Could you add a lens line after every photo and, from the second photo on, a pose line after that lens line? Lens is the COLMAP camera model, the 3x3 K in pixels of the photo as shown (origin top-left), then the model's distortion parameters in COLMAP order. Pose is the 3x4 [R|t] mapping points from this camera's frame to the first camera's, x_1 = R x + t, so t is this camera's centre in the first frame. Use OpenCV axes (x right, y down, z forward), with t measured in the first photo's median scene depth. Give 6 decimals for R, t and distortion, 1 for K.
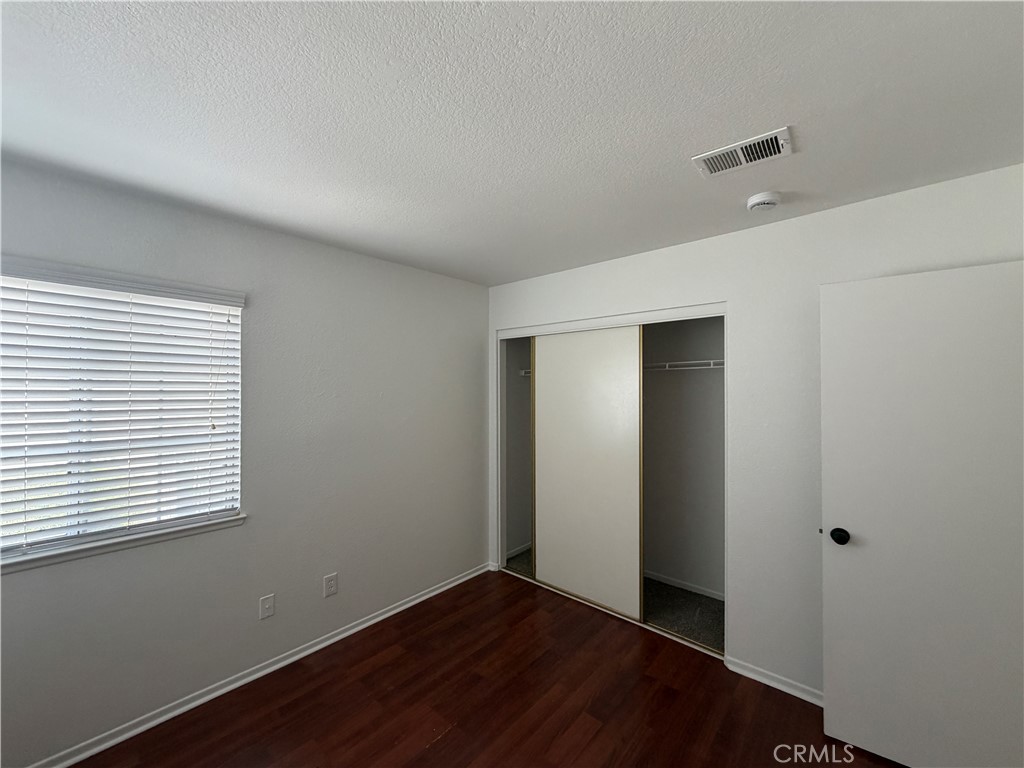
lens RADIAL K [[407.6, 0, 509.9], [0, 407.6, 385.4], [0, 0, 1]] dist [0.000797, 0.000041]
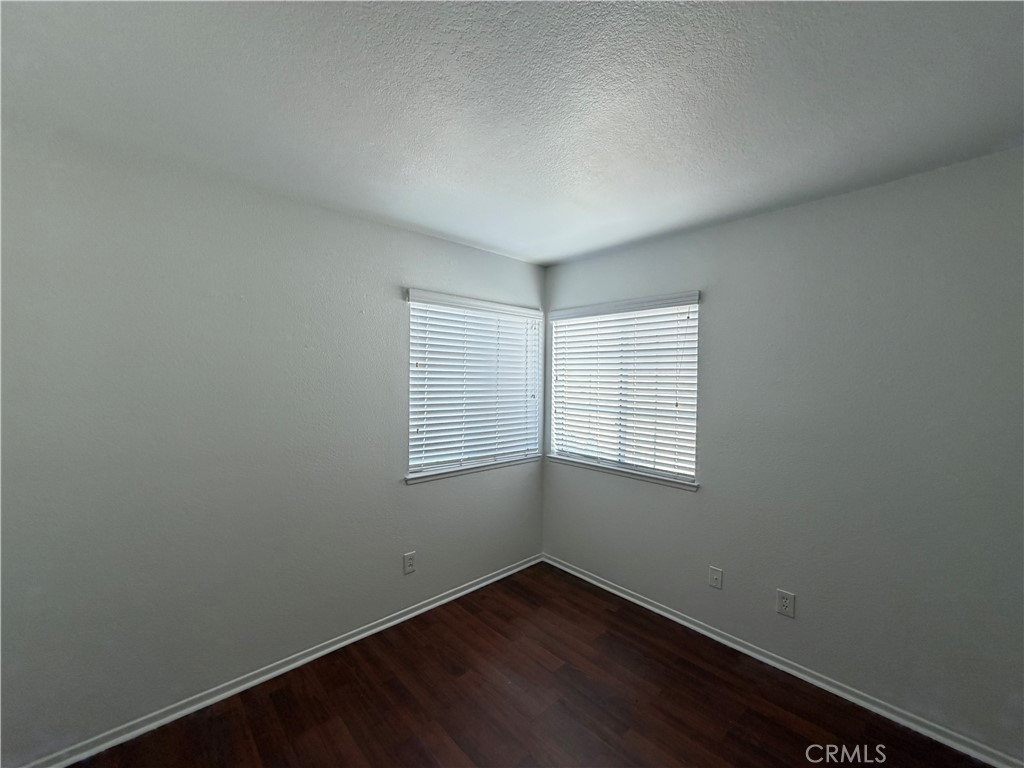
lens RADIAL K [[407.6, 0, 509.9], [0, 407.6, 385.4], [0, 0, 1]] dist [0.000797, 0.000041]
pose [[-0.091435, 0.024331, -0.995514, 0.543504], [-0.001955, 0.999695, 0.024613, 0.011718], [0.995809, 0.004197, -0.091360, 0.587480]]
